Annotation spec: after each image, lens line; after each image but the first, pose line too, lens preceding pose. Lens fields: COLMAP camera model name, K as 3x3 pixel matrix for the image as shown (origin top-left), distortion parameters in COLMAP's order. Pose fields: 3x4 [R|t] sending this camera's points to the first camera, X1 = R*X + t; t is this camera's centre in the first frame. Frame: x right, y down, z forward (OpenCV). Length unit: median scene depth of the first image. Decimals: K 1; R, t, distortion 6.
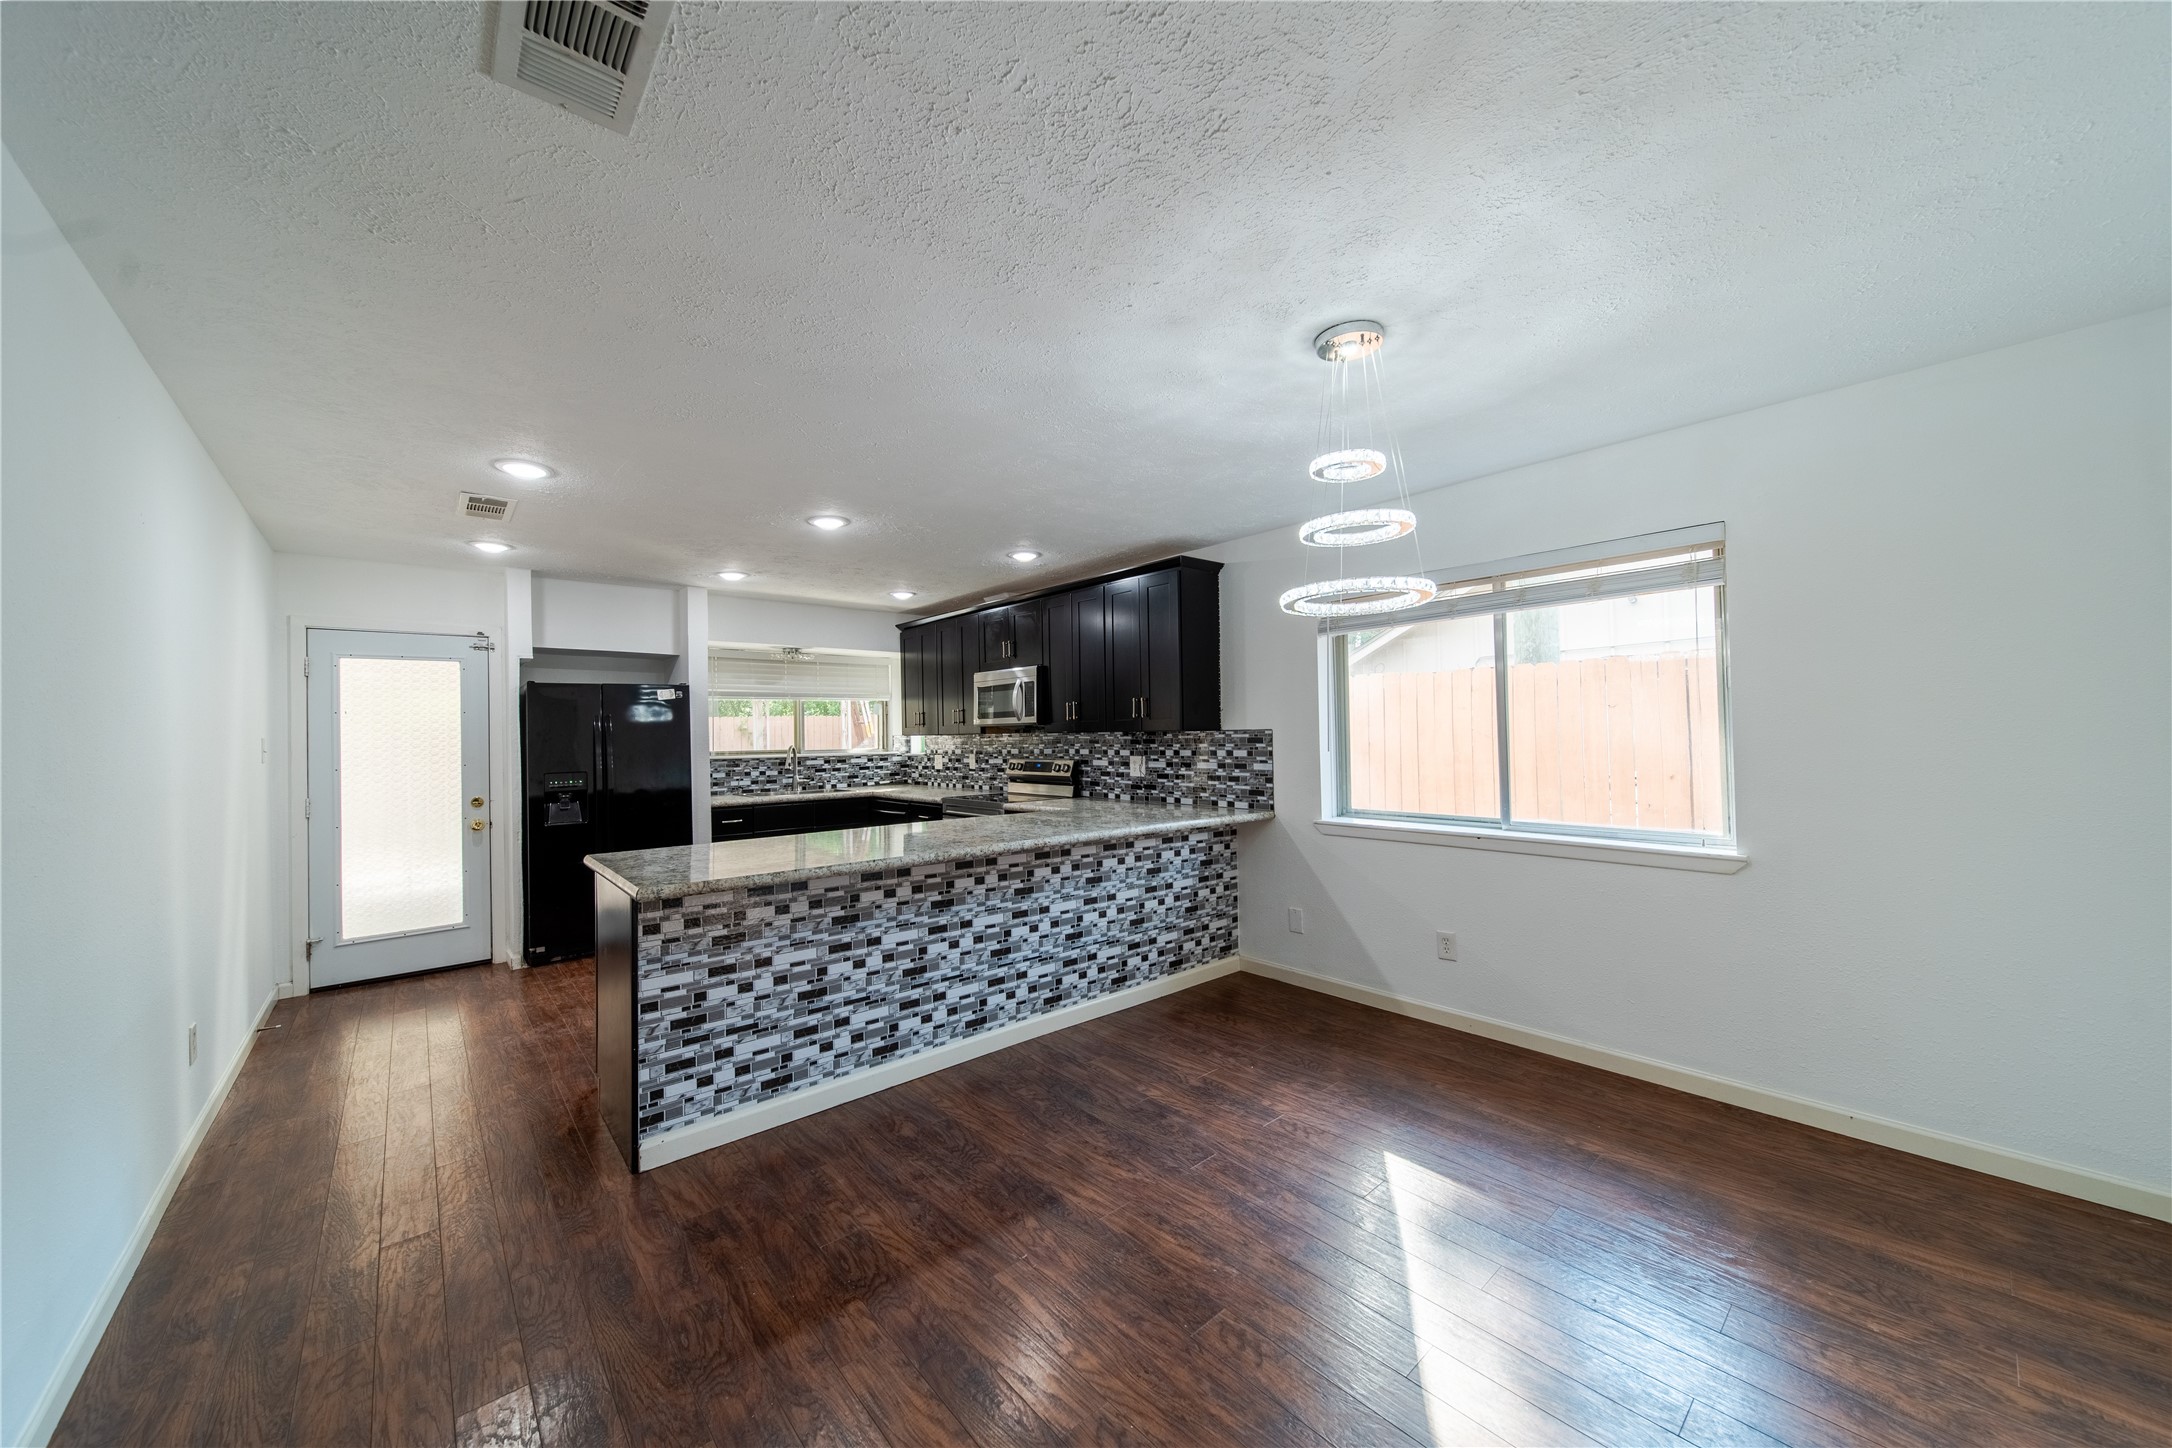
lens RADIAL K [[773.8, 0, 1079.9], [0, 773.8, 718.9], [0, 0, 1]] dist [0.003535, -0.003633]
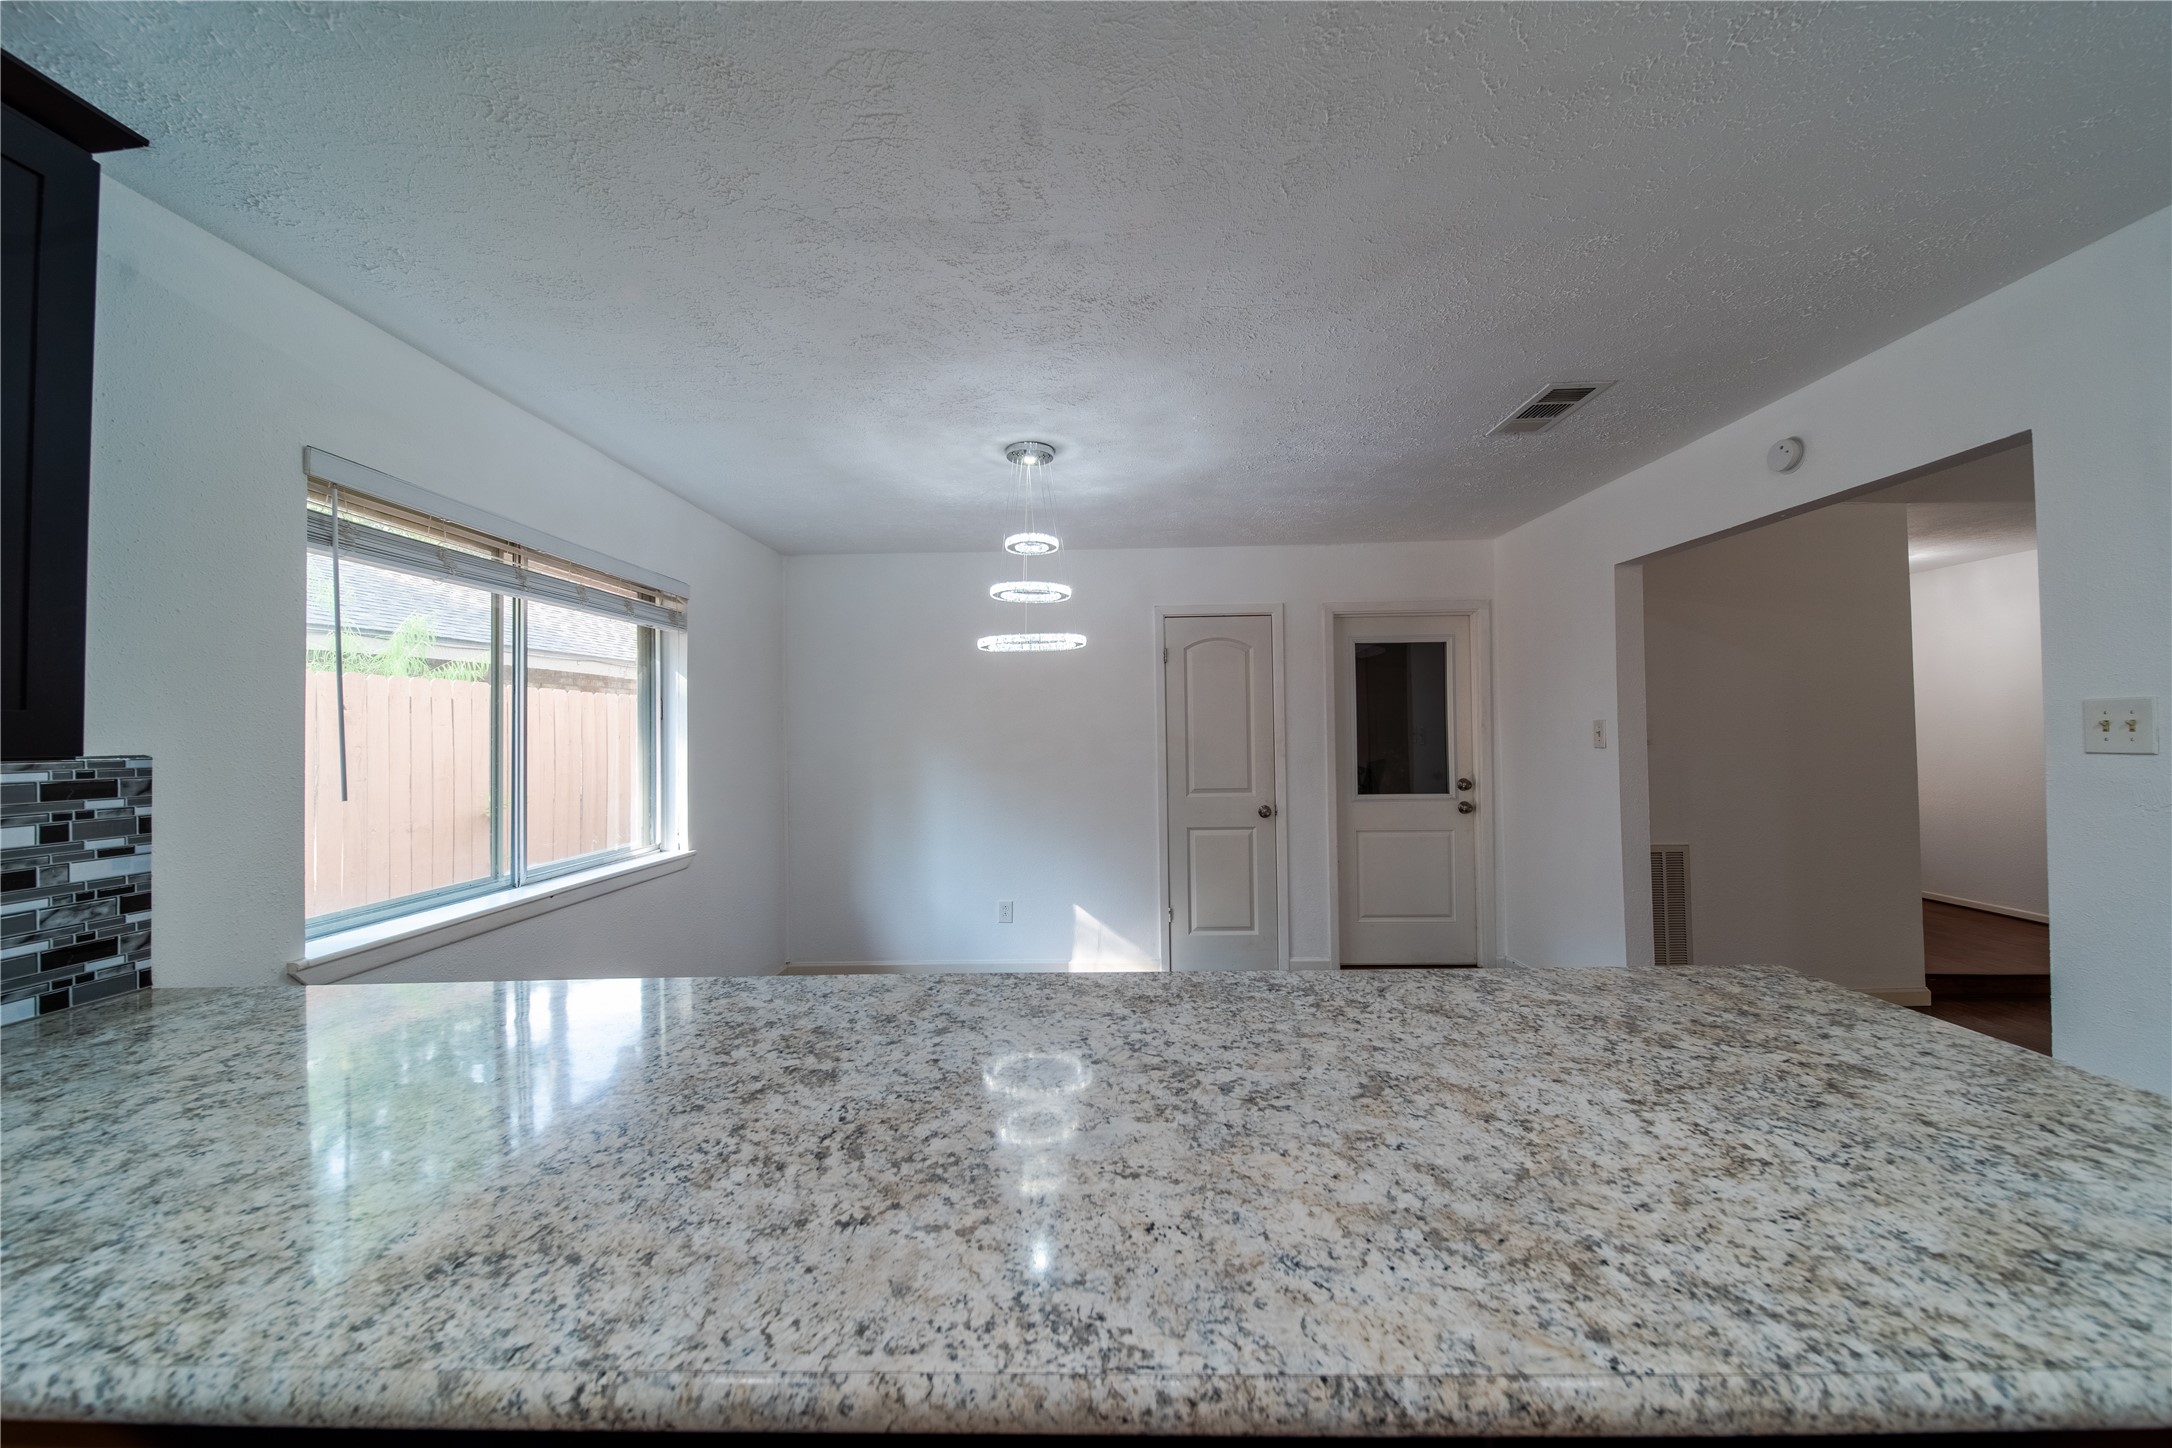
lens RADIAL K [[773.8, 0, 1081.0], [0, 773.8, 722.3], [0, 0, 1]] dist [0.003535, -0.003633]
pose [[-0.742025, 0.042556, 0.669021, -0.289597], [0.017862, 0.998884, -0.043727, 0.020114], [-0.670135, -0.020496, -0.741956, 0.930021]]
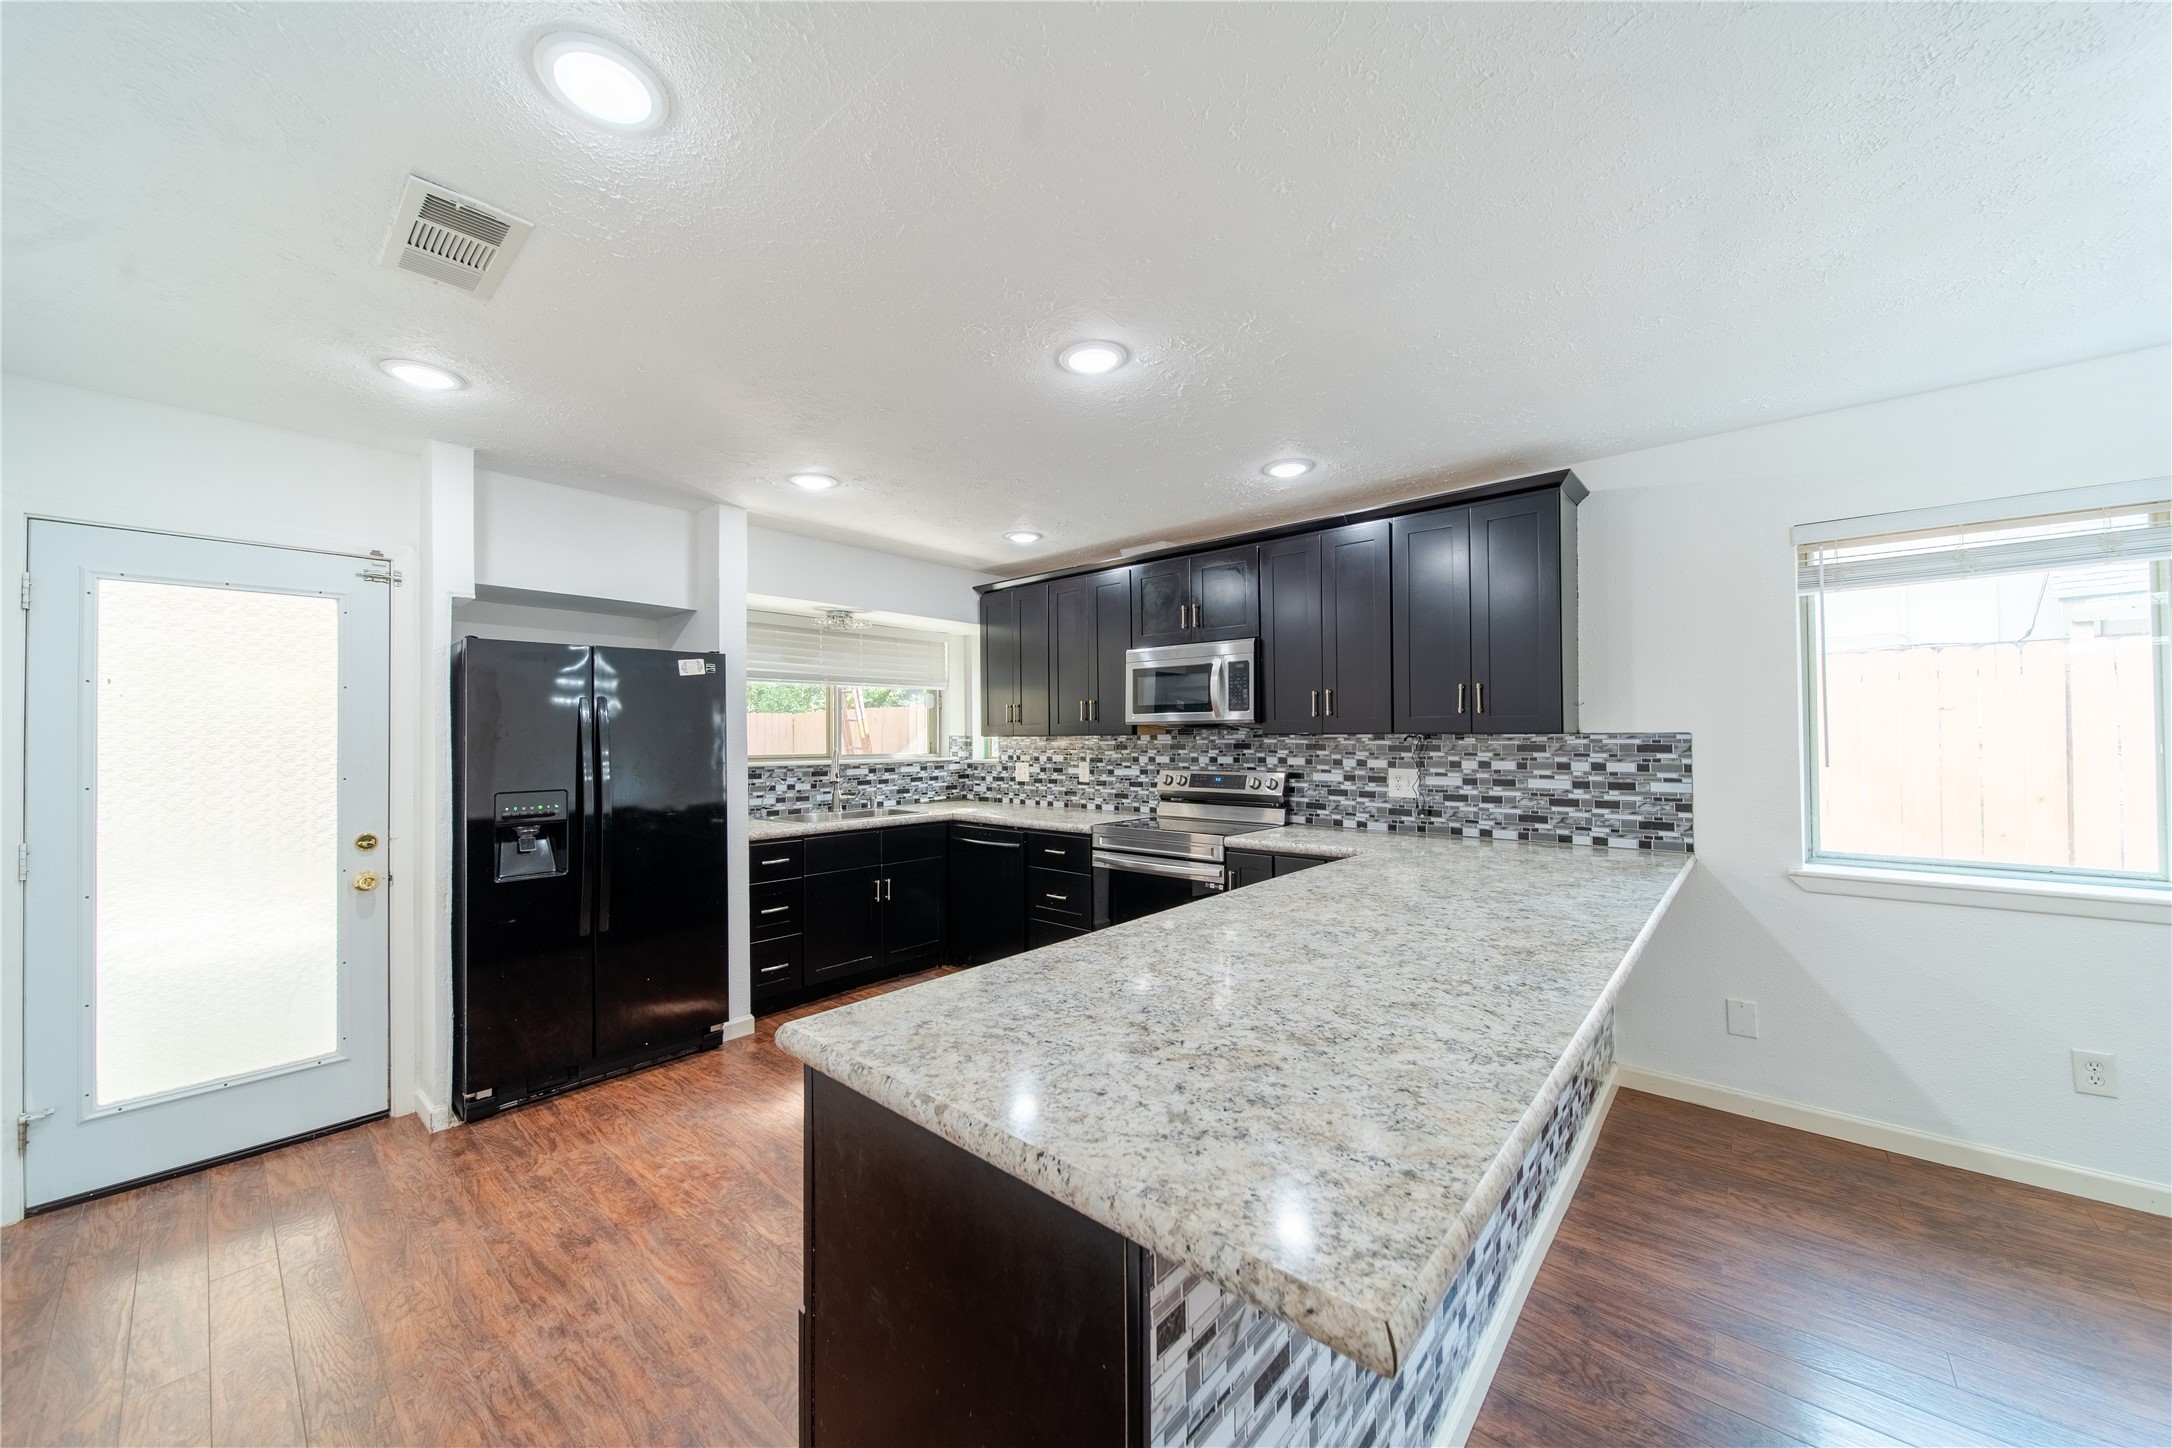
lens RADIAL K [[773.8, 0, 1079.6], [0, 773.8, 720.2], [0, 0, 1]] dist [0.003535, -0.003633]
pose [[0.990909, 0.013653, 0.133839, -0.353894], [-0.013295, 0.999905, -0.003569, 0.011590], [-0.133875, 0.001757, 0.990997, 0.381331]]
